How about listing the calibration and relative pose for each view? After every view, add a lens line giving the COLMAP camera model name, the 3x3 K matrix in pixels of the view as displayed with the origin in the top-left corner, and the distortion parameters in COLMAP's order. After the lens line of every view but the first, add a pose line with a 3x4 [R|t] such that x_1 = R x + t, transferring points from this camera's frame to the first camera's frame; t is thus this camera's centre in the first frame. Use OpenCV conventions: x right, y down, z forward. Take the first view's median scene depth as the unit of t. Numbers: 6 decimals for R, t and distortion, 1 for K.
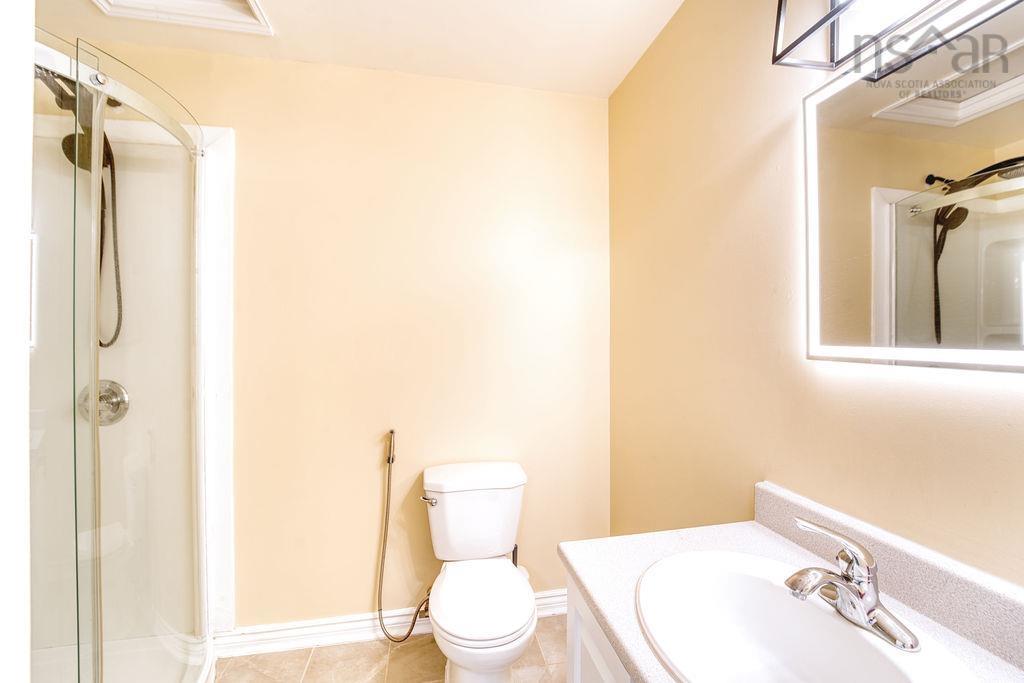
lens RADIAL K [[423.2, 0, 514.1], [0, 423.2, 333.6], [0, 0, 1]] dist [-0.024622, 0.000064]
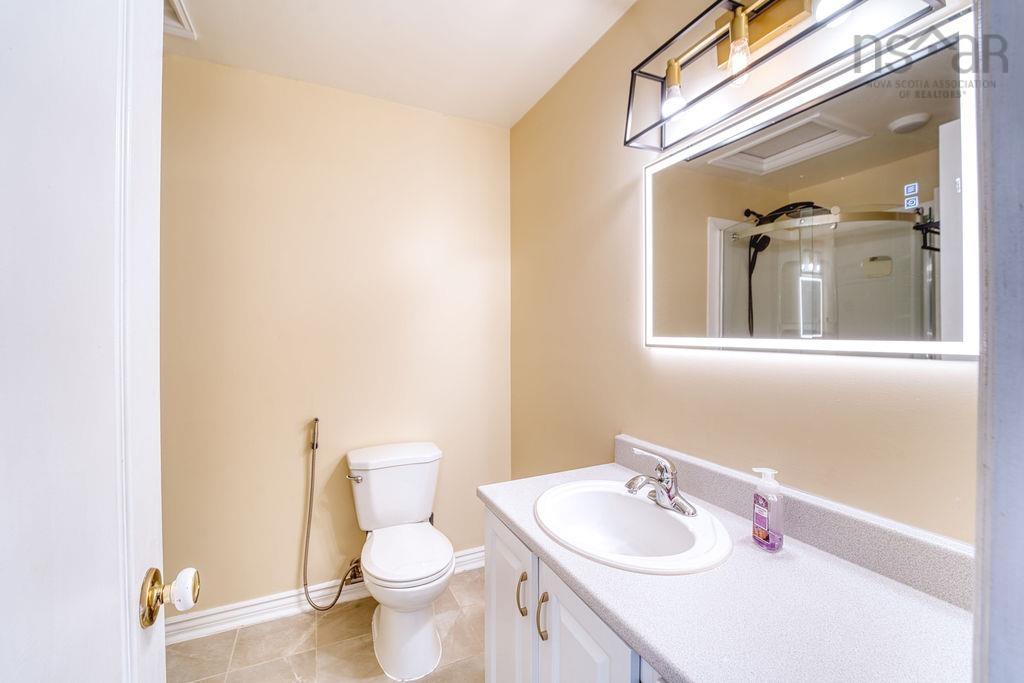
lens RADIAL K [[416.7, 0, 515.4], [0, 416.7, 335.7], [0, 0, 1]] dist [-0.011654, -0.000179]
pose [[0.970222, -0.003575, 0.242193, -0.052435], [-0.000298, 0.999873, 0.015956, -0.000272], [-0.242219, -0.015553, 0.970097, -0.164362]]
